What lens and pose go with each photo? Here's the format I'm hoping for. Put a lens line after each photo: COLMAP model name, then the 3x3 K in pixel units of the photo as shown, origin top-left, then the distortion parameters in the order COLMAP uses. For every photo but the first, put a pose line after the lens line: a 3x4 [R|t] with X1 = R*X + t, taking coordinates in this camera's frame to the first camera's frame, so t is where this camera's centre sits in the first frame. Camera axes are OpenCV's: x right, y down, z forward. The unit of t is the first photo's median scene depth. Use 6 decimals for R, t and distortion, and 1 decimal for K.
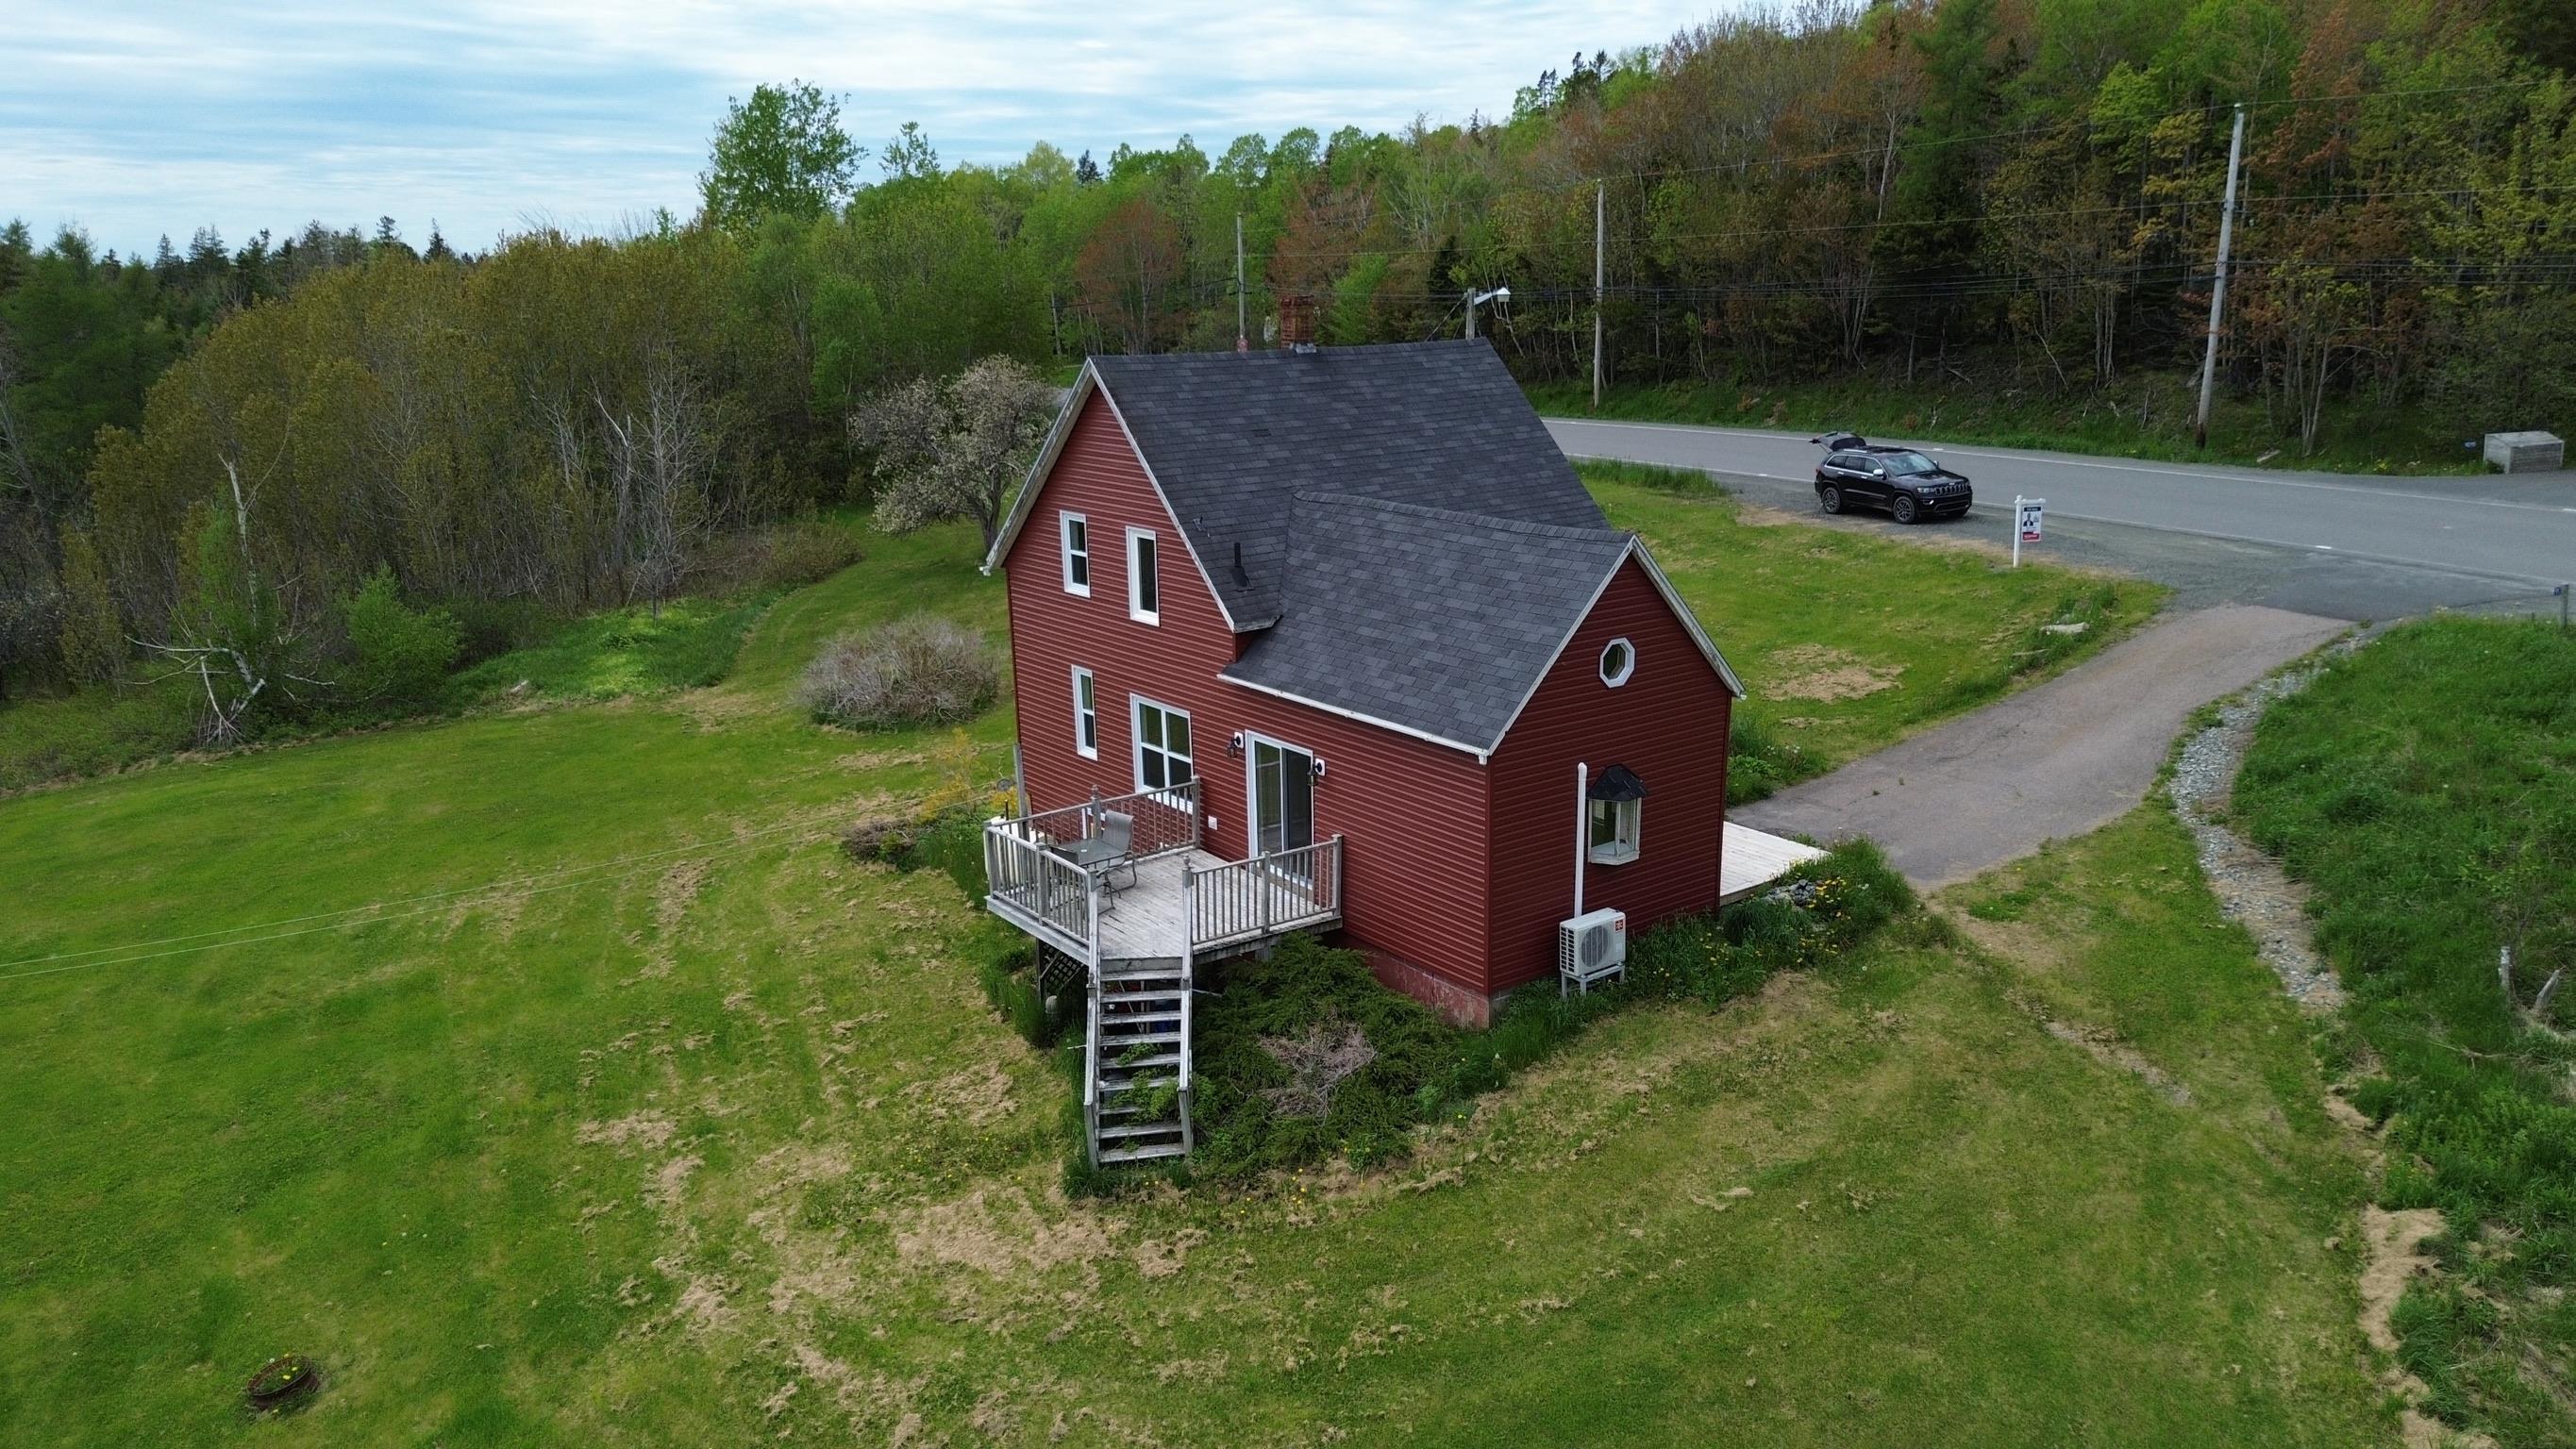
lens RADIAL K [[1820.2, 0, 1283.8], [0, 1820.2, 713.4], [0, 0, 1]] dist [0.061196, -0.064206]
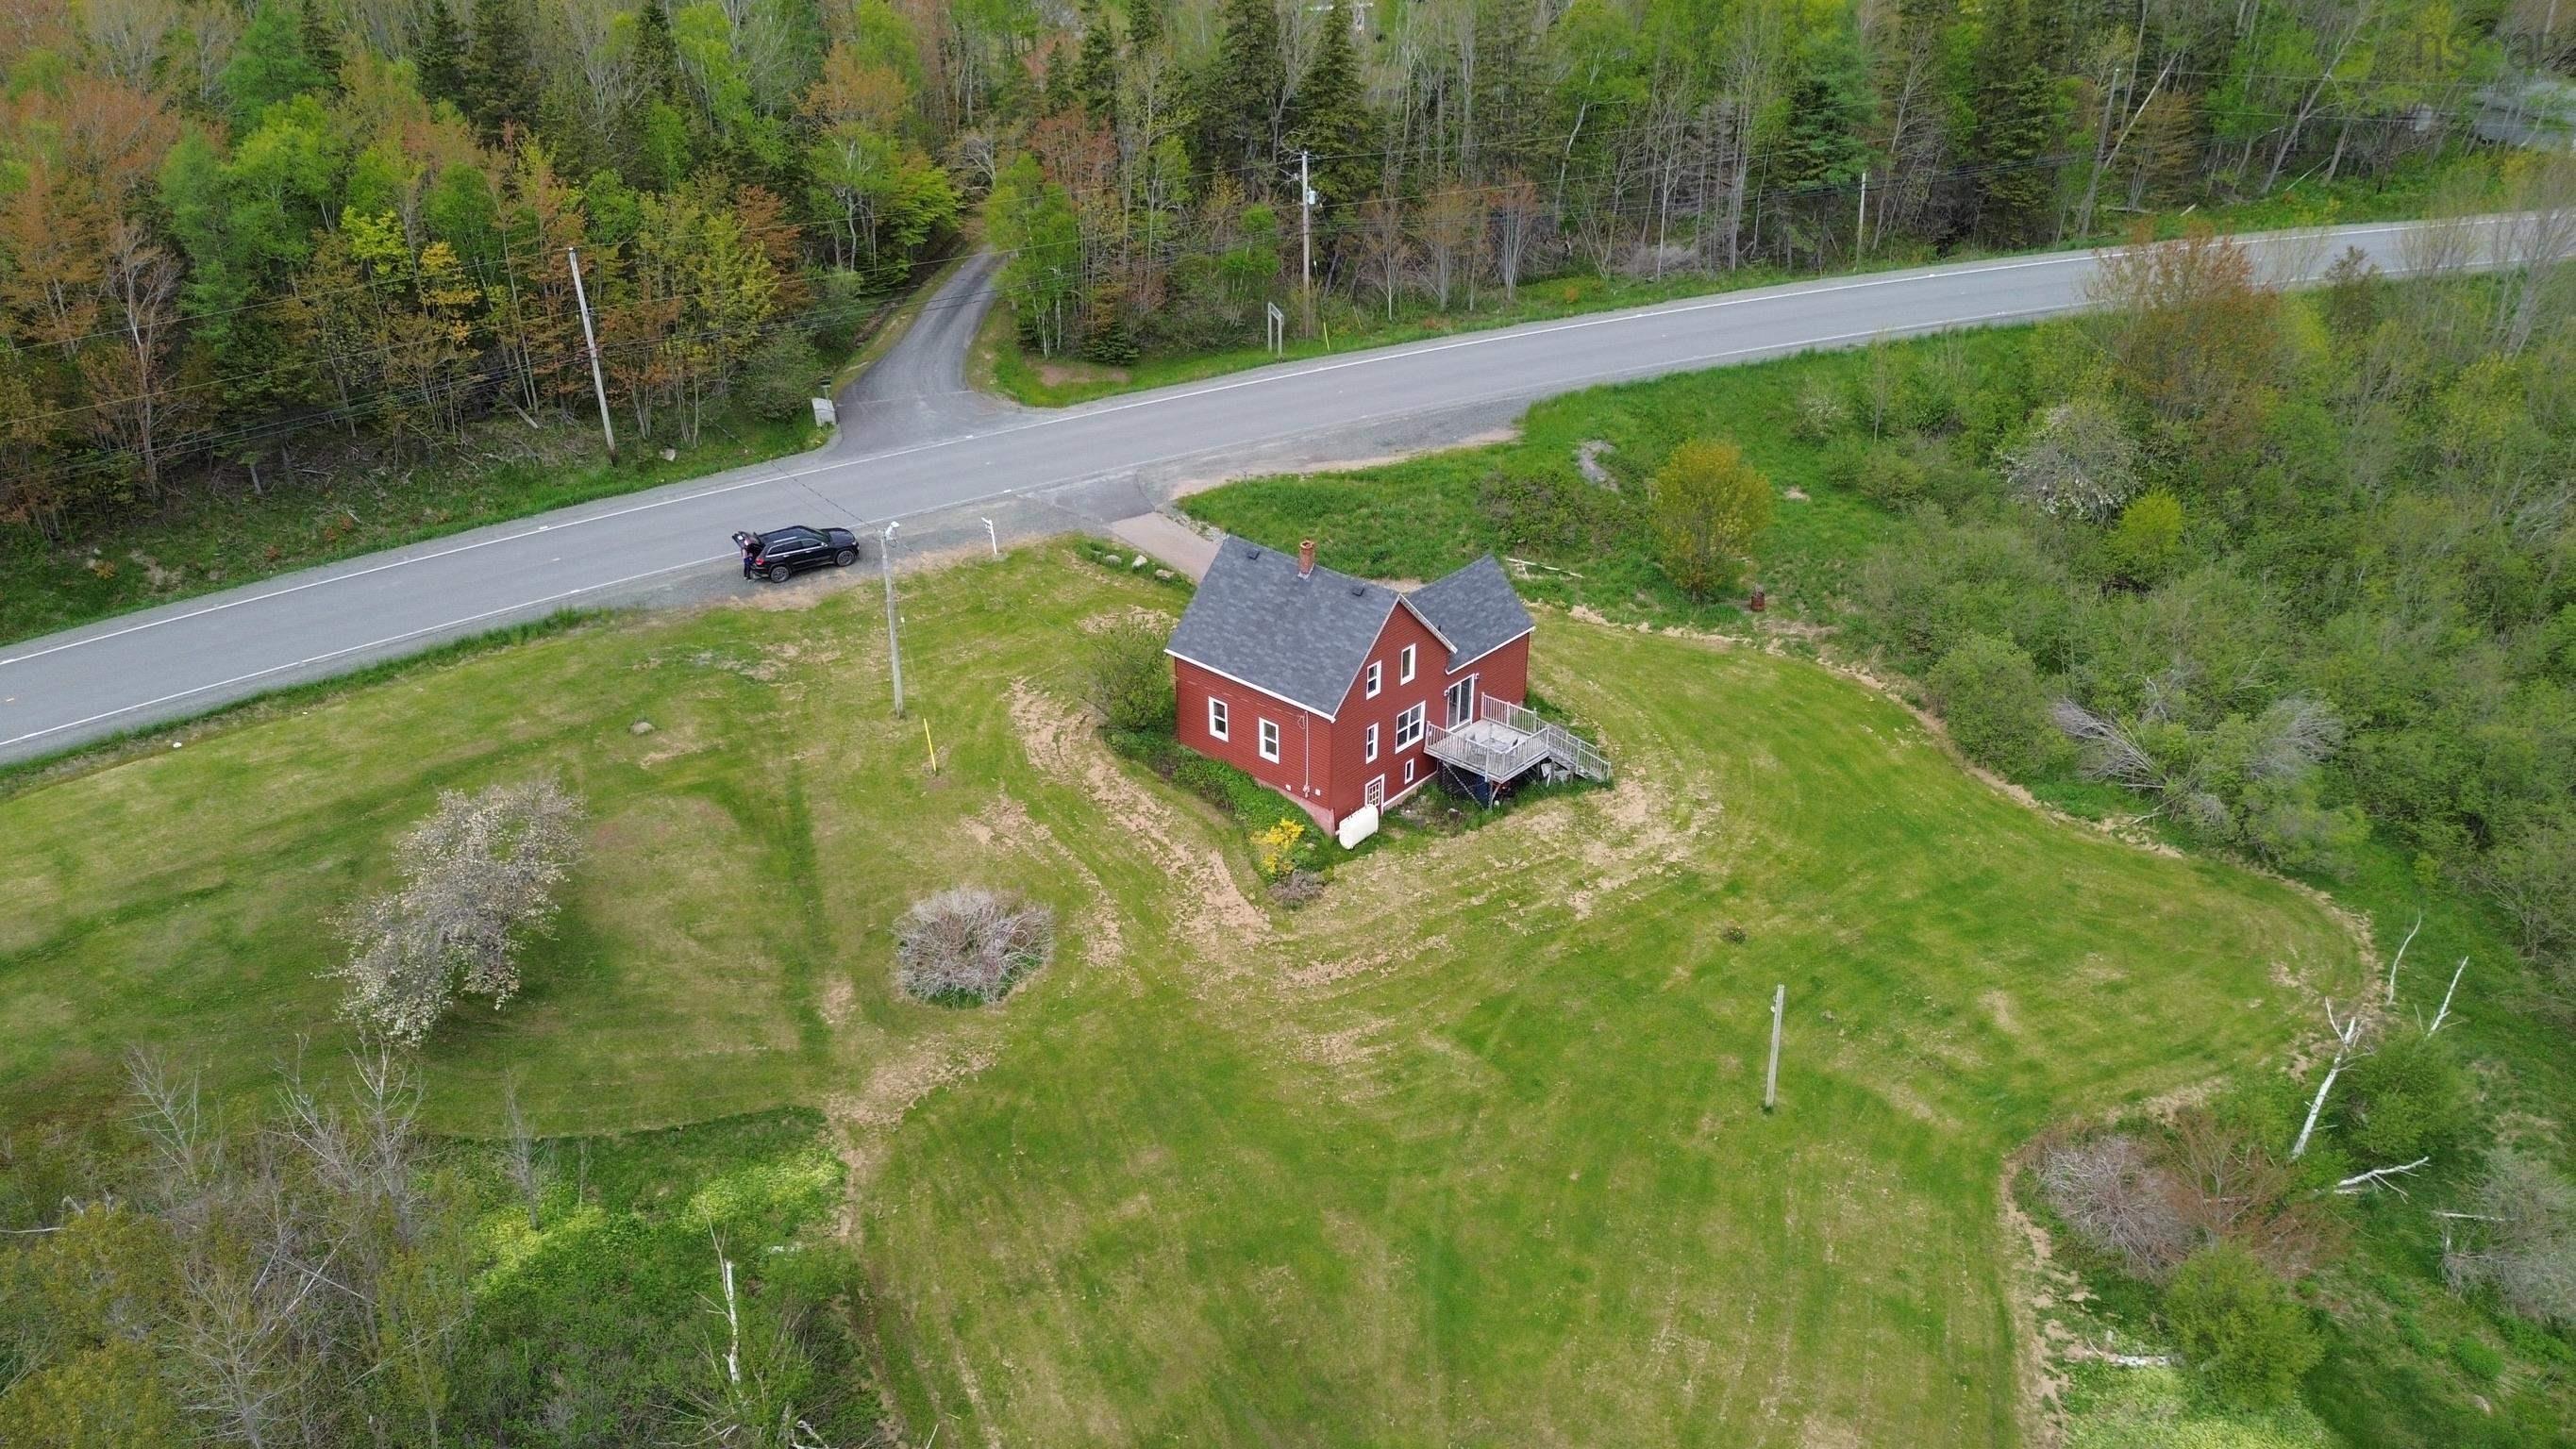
lens RADIAL K [[1820.2, 0, 1275.8], [0, 1820.2, 716.8], [0, 0, 1]] dist [0.061196, -0.064206]
pose [[-0.162838, -0.456082, 0.874913, -2.403042], [0.247980, 0.839366, 0.483706, -1.345802], [-0.954981, 0.295727, -0.023582, 1.369872]]
